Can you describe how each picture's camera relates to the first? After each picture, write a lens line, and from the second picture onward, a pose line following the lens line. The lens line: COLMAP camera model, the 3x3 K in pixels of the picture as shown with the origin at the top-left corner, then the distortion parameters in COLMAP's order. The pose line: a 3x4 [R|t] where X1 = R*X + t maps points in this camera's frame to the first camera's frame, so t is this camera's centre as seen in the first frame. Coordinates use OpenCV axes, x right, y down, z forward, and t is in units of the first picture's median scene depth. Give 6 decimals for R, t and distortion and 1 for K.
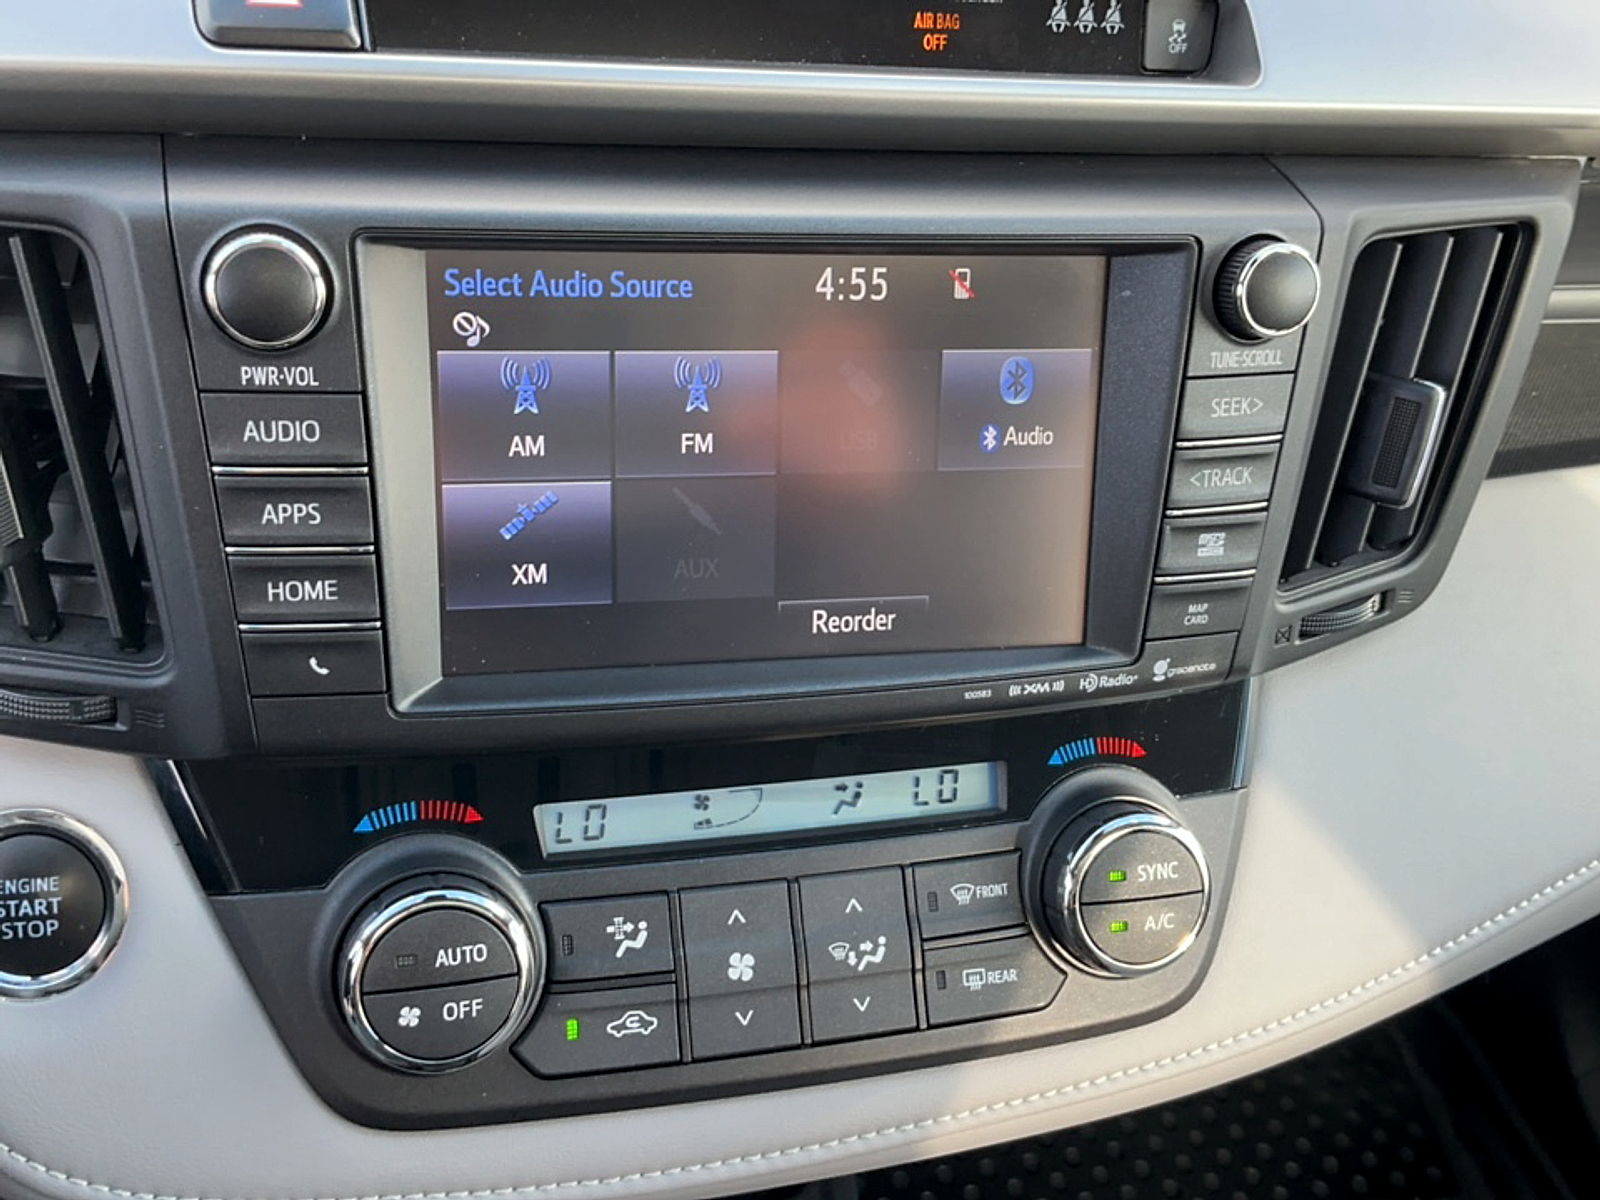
lens RADIAL K [[1574.4, 0, 801.8], [0, 1574.4, 595.6], [0, 0, 1]] dist [-0.011053, 0.000000]
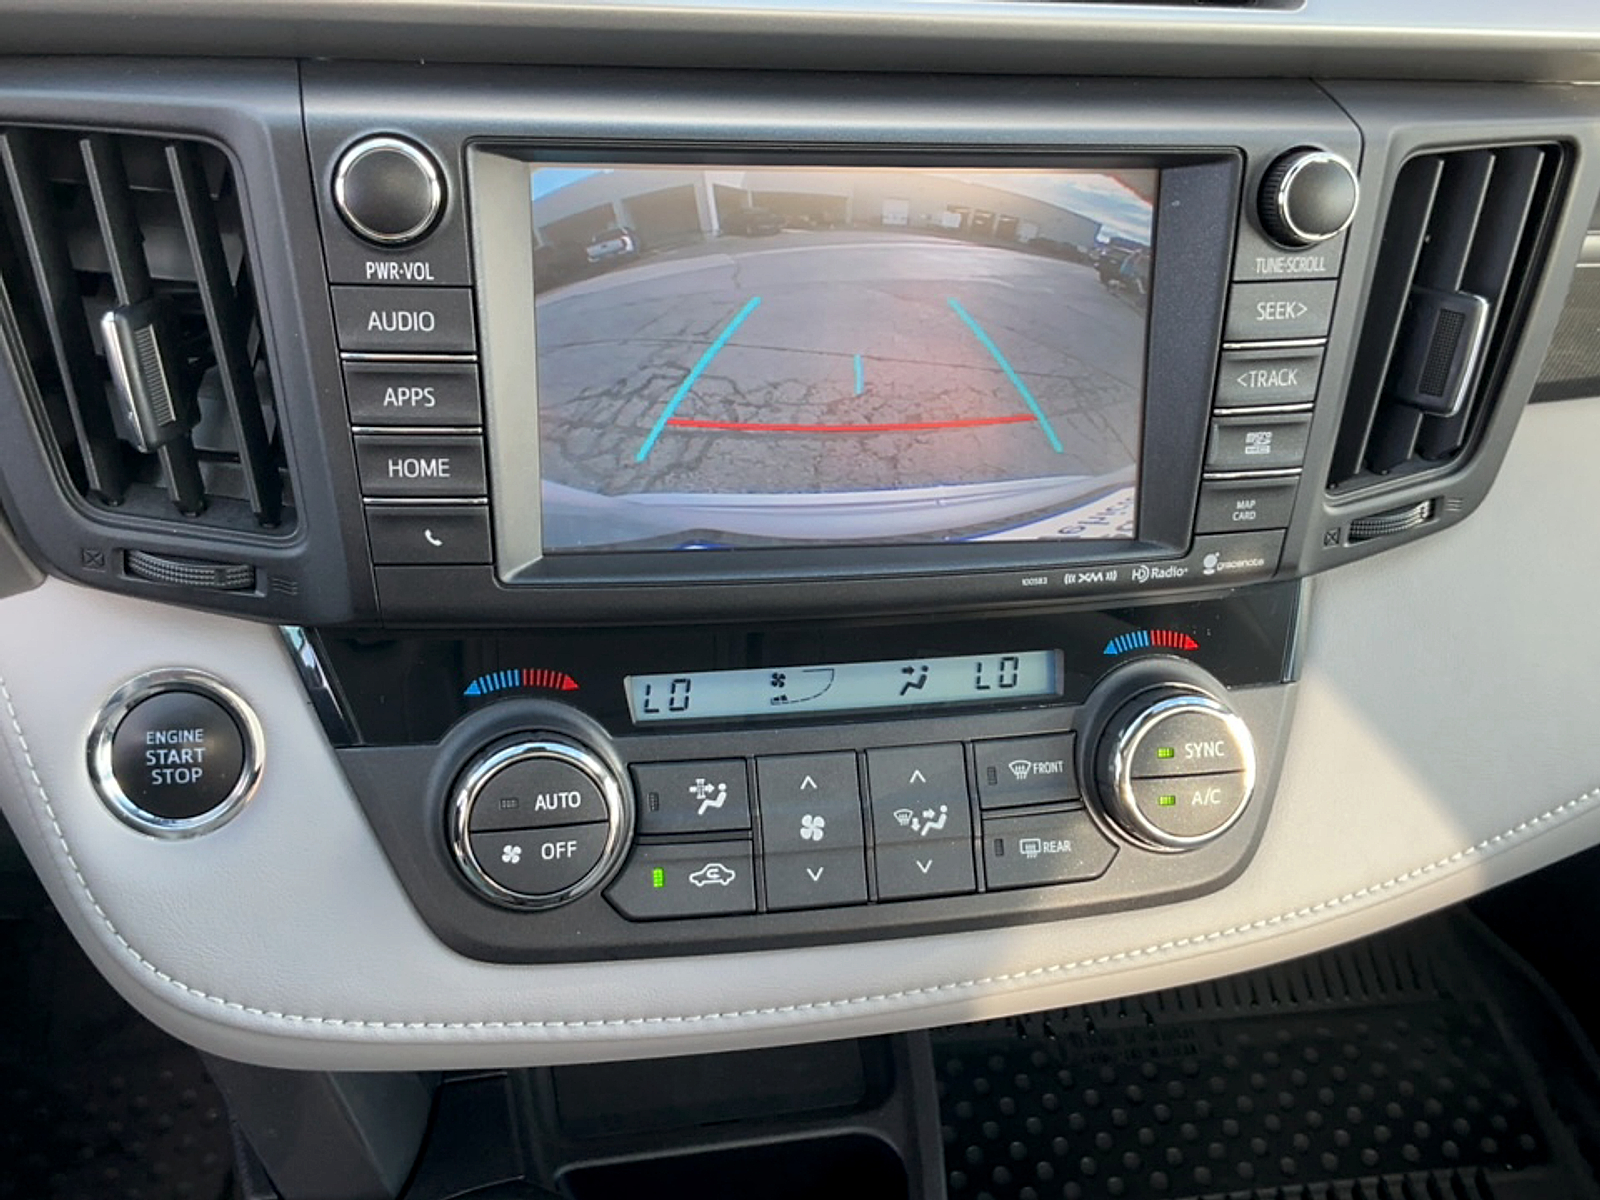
lens RADIAL K [[1574.4, 0, 805.6], [0, 1574.4, 604.5], [0, 0, 1]] dist [-0.011053, 0.000000]
pose [[0.997607, 0.006208, -0.068863, 0.030359], [-0.006266, 0.999980, -0.000637, 0.082353], [0.068857, 0.001067, 0.997626, -0.084764]]
